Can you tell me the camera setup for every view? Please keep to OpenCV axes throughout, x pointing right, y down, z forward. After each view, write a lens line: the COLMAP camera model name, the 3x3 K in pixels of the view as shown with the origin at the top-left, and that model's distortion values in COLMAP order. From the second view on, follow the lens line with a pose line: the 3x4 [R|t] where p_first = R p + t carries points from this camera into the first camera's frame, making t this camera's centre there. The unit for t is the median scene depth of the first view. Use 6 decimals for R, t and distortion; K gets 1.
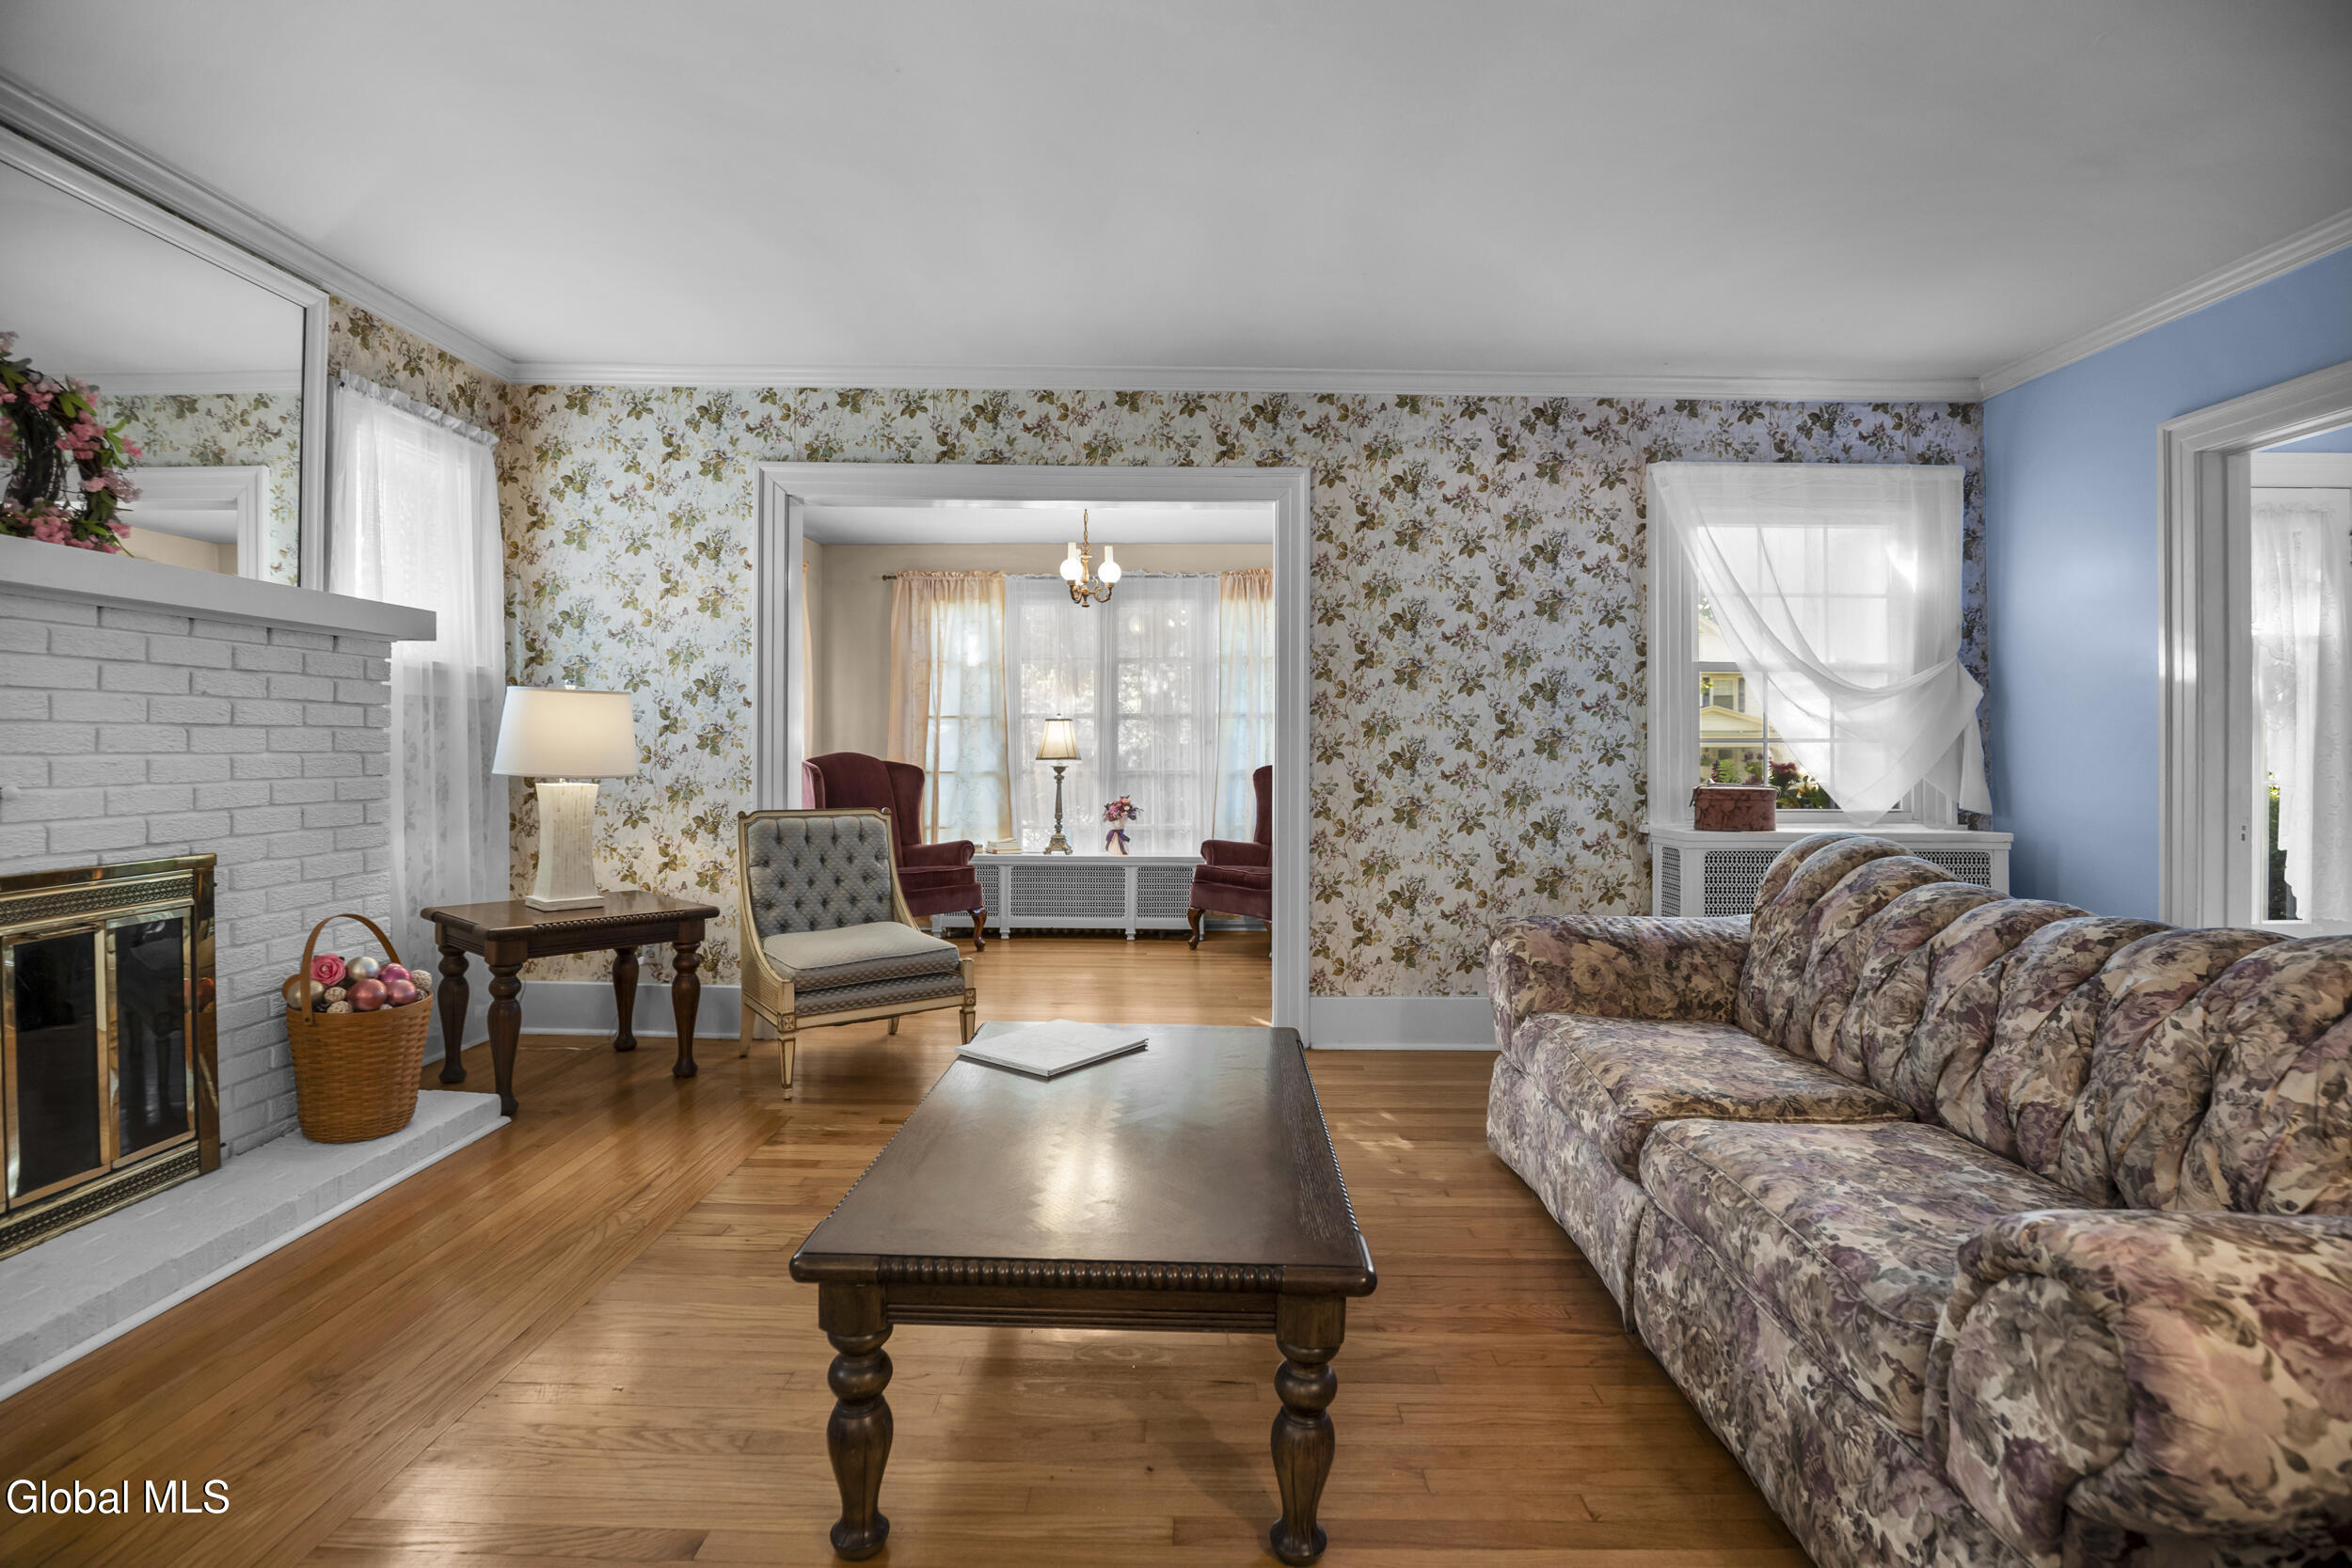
lens RADIAL K [[1119.0, 0, 1160.1], [0, 1119.0, 744.5], [0, 0, 1]] dist [-0.033652, 0.002097]
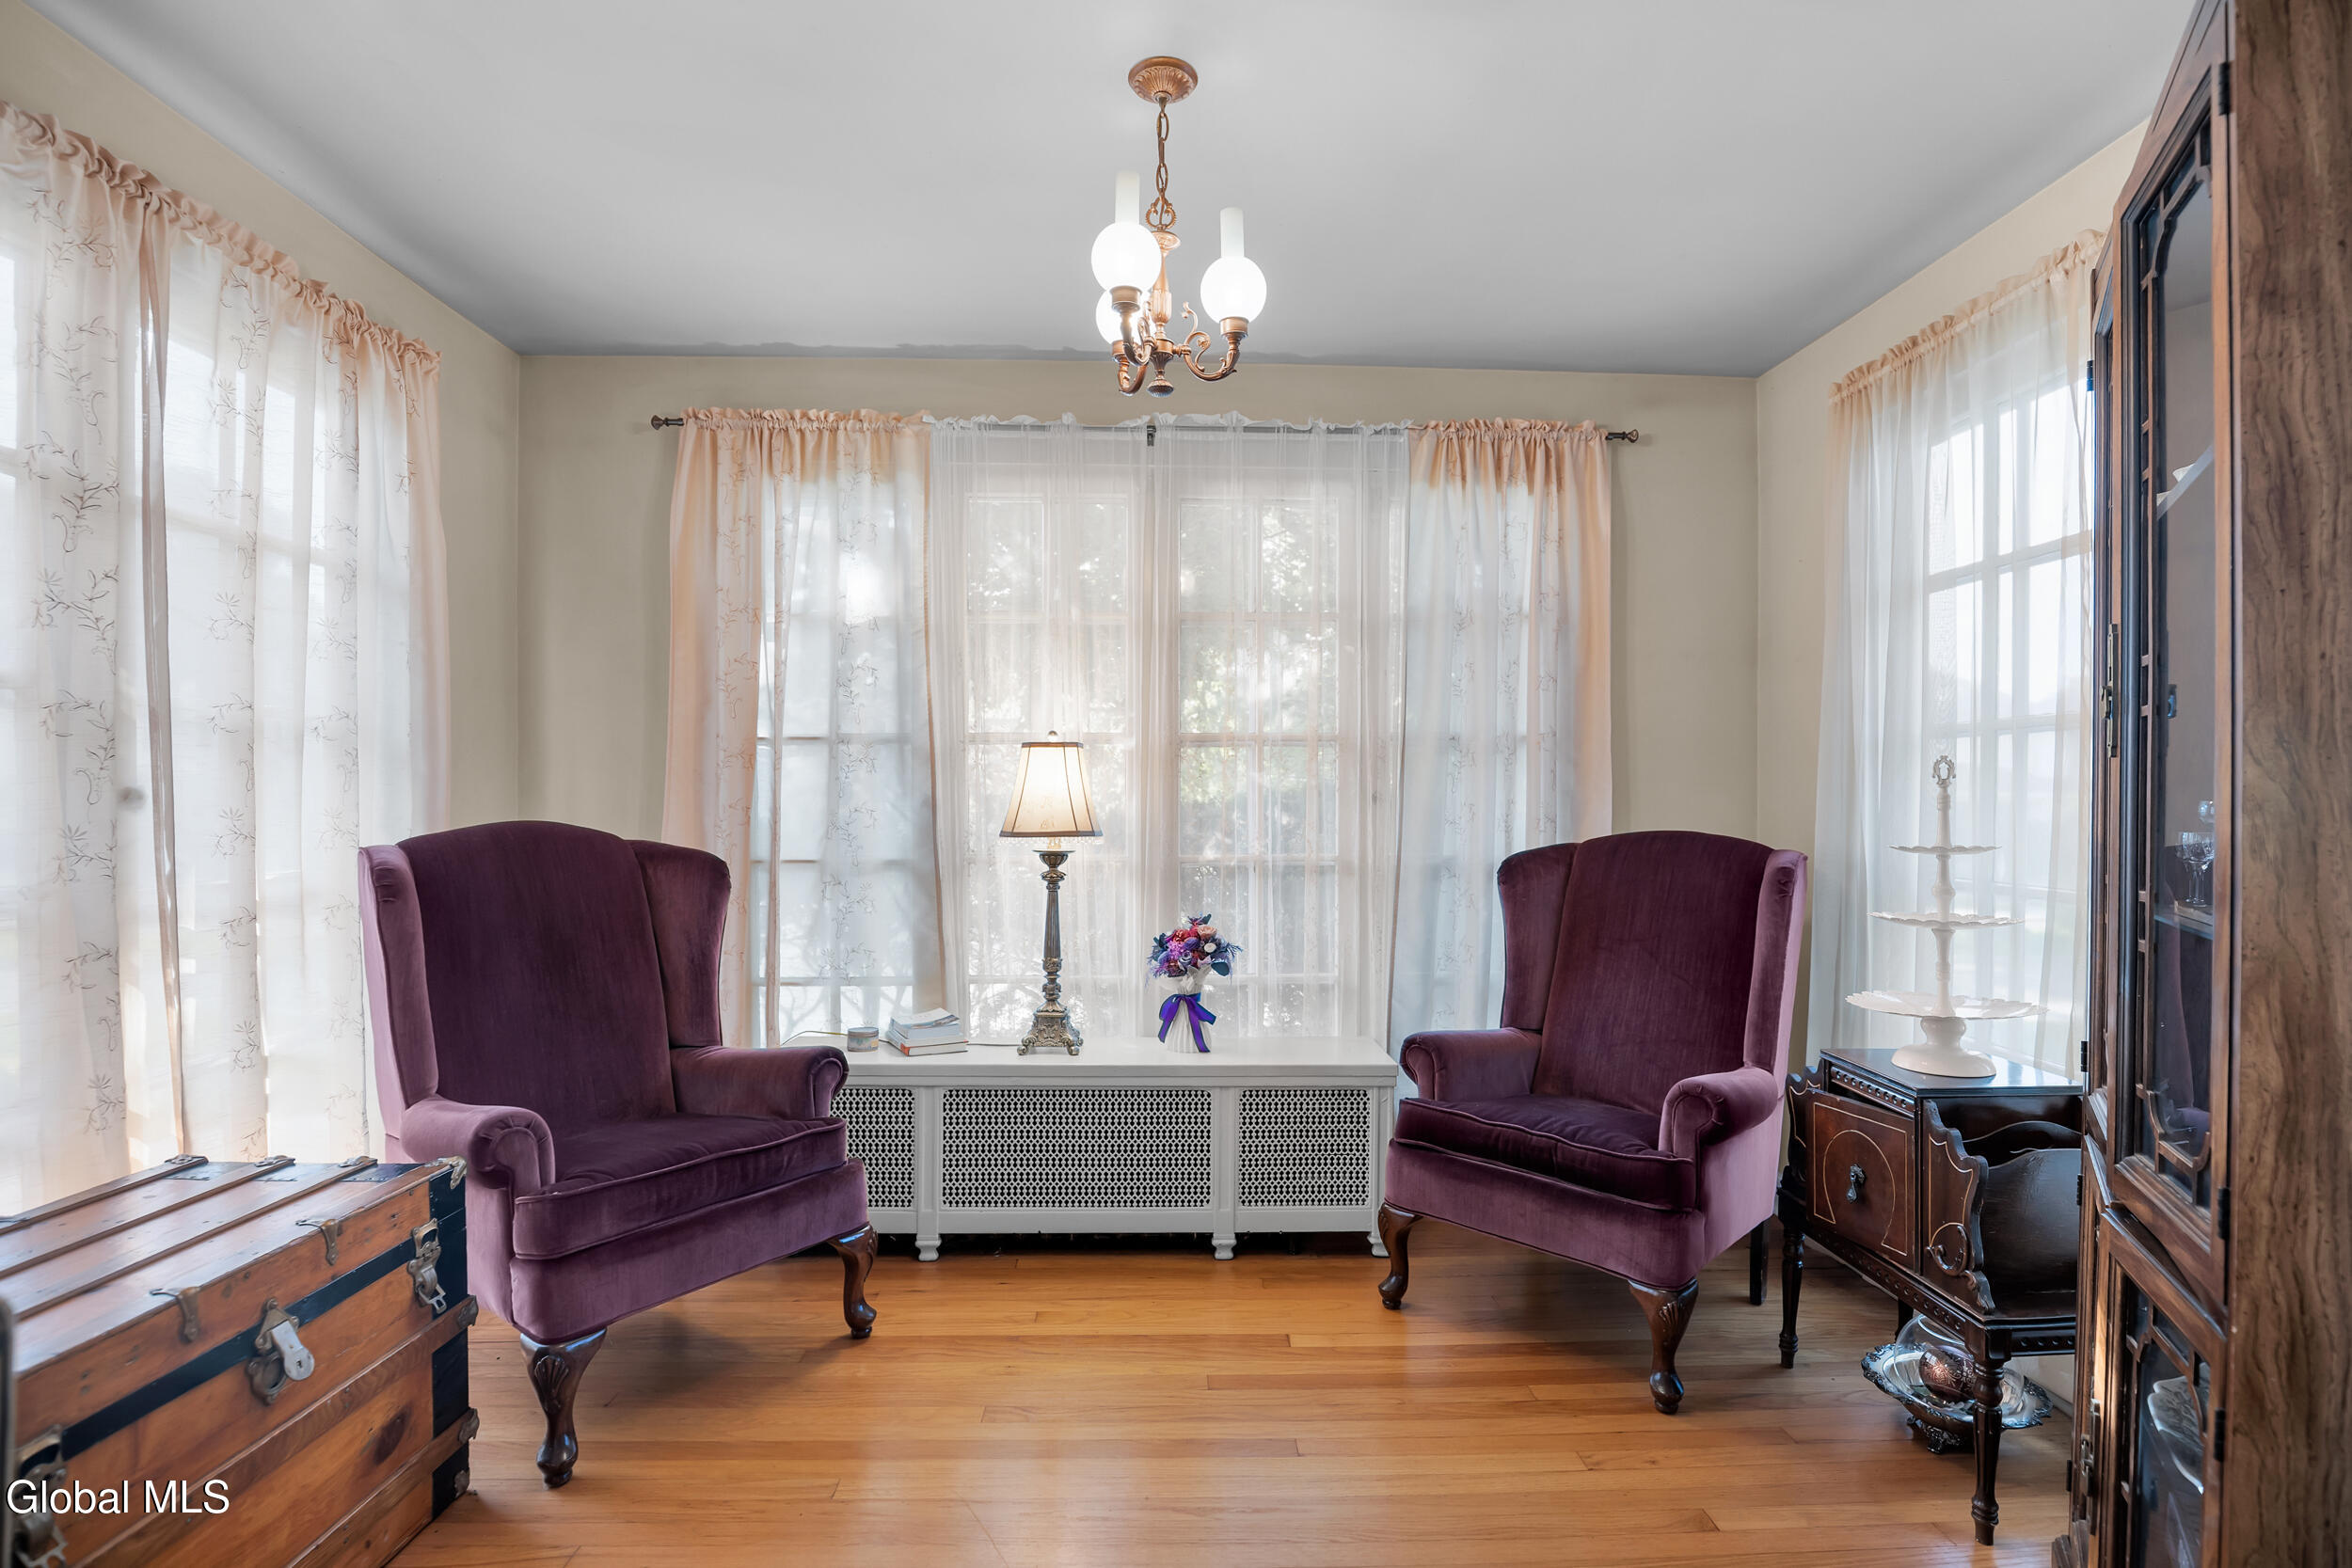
lens RADIAL K [[1119.0, 0, 1177.8], [0, 1119.0, 774.5], [0, 0, 1]] dist [-0.033652, 0.002097]
pose [[0.997553, 0.002653, 0.069857, -0.072229], [-0.003089, 0.999976, 0.006141, -0.013848], [-0.069840, -0.006342, 0.997538, 0.557384]]
